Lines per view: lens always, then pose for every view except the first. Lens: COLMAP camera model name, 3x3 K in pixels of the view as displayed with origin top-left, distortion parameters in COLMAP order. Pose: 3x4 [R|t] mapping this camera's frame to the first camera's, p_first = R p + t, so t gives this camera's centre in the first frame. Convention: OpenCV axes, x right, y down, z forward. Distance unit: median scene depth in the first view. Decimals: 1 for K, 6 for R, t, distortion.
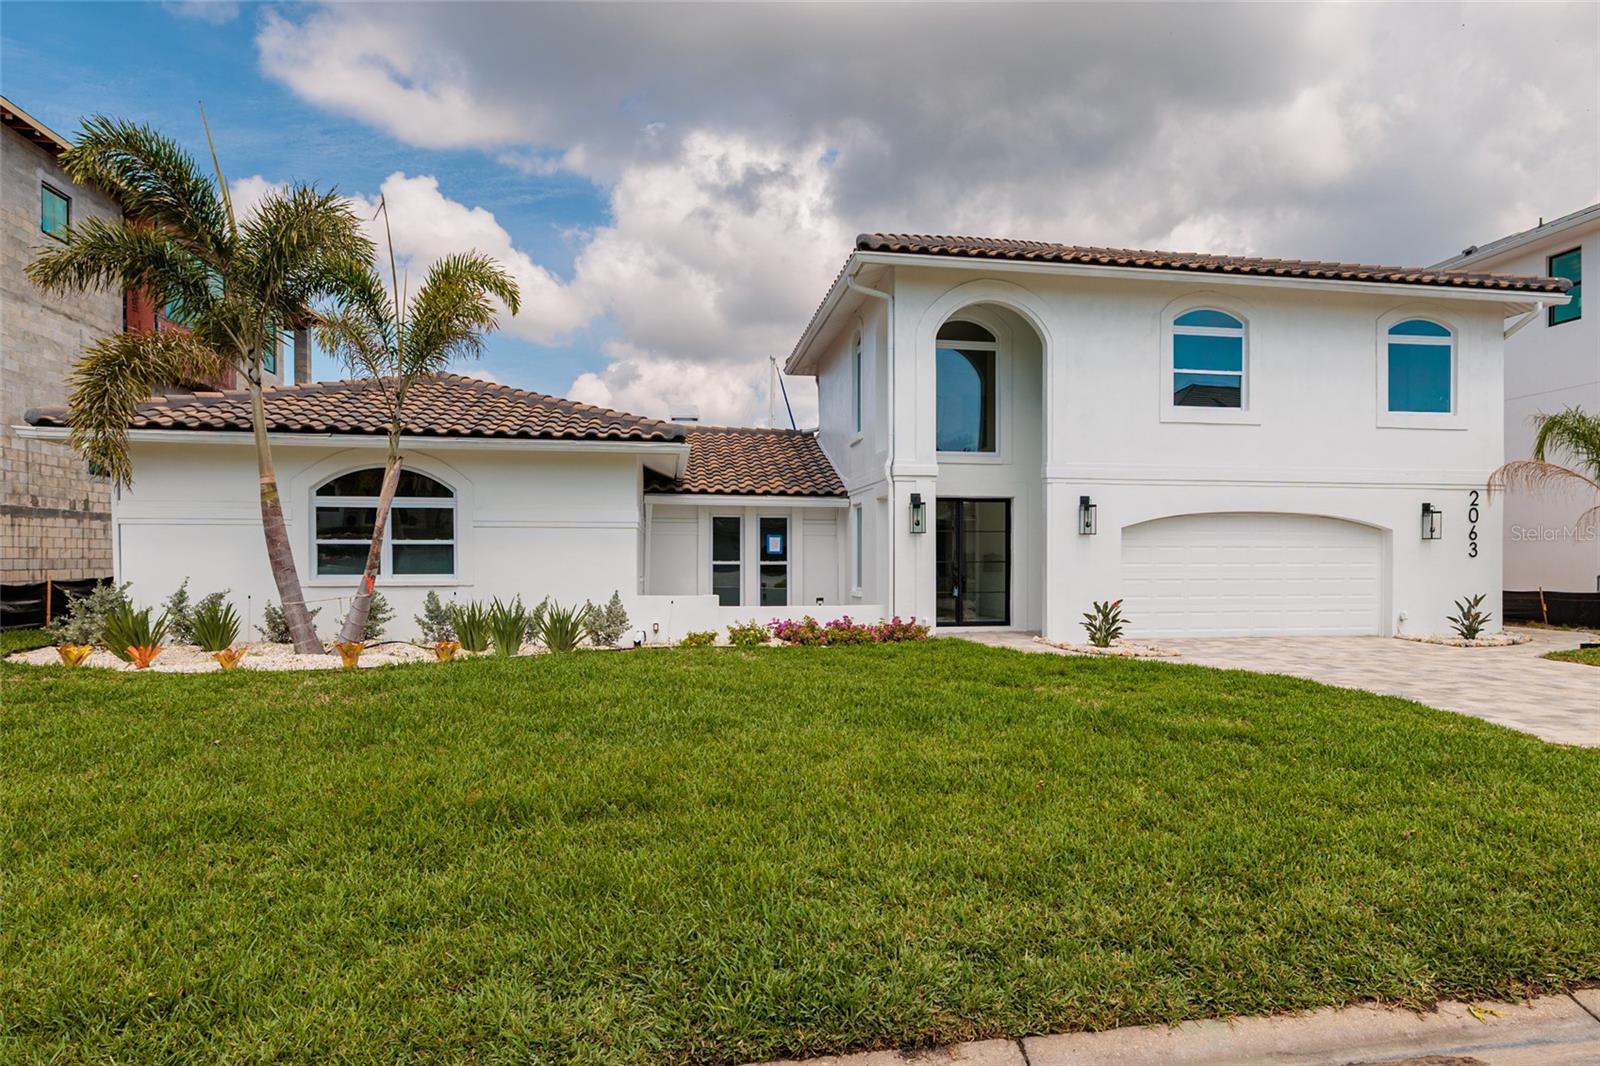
lens RADIAL K [[1090.8, 0, 884.3], [0, 1090.8, 558.6], [0, 0, 1]] dist [0.005813, -0.002677]
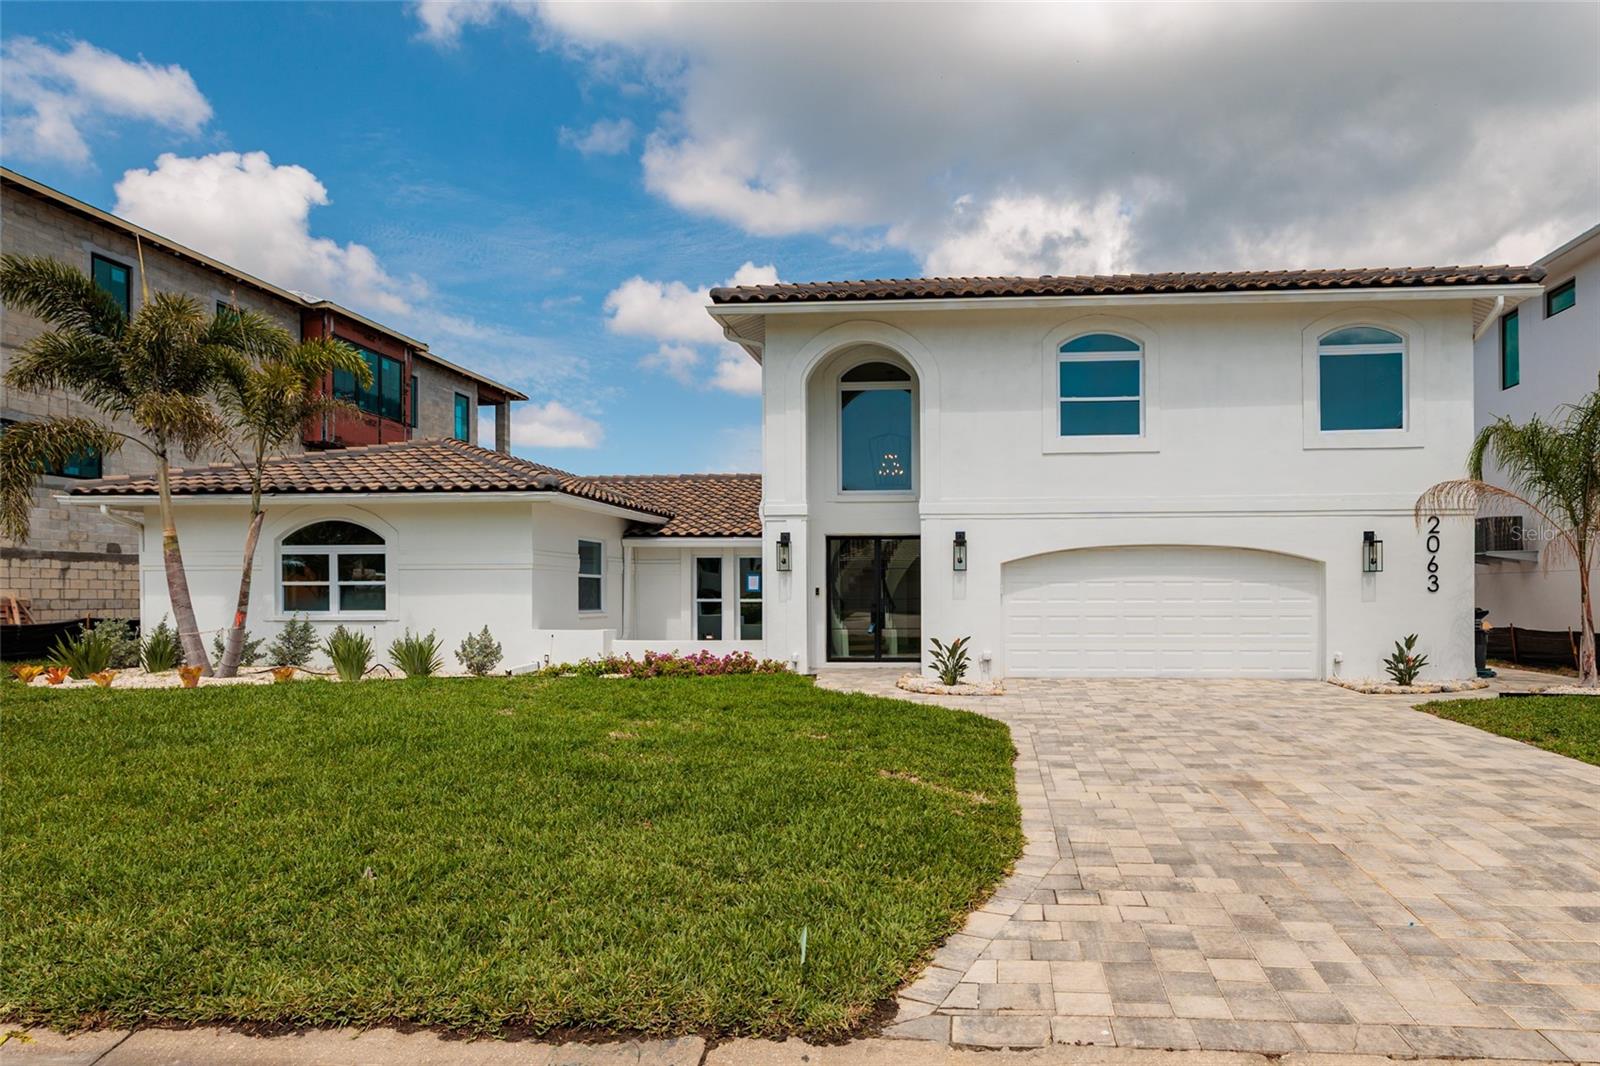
lens RADIAL K [[1026.3, 0, 902.6], [0, 1026.3, 584.1], [0, 0, 1]] dist [0.008016, 0.006666]
pose [[0.959038, -0.006393, -0.283205, 0.371467], [0.003538, 0.999938, -0.010590, -0.000401], [0.283255, 0.009155, 0.959001, 0.088704]]
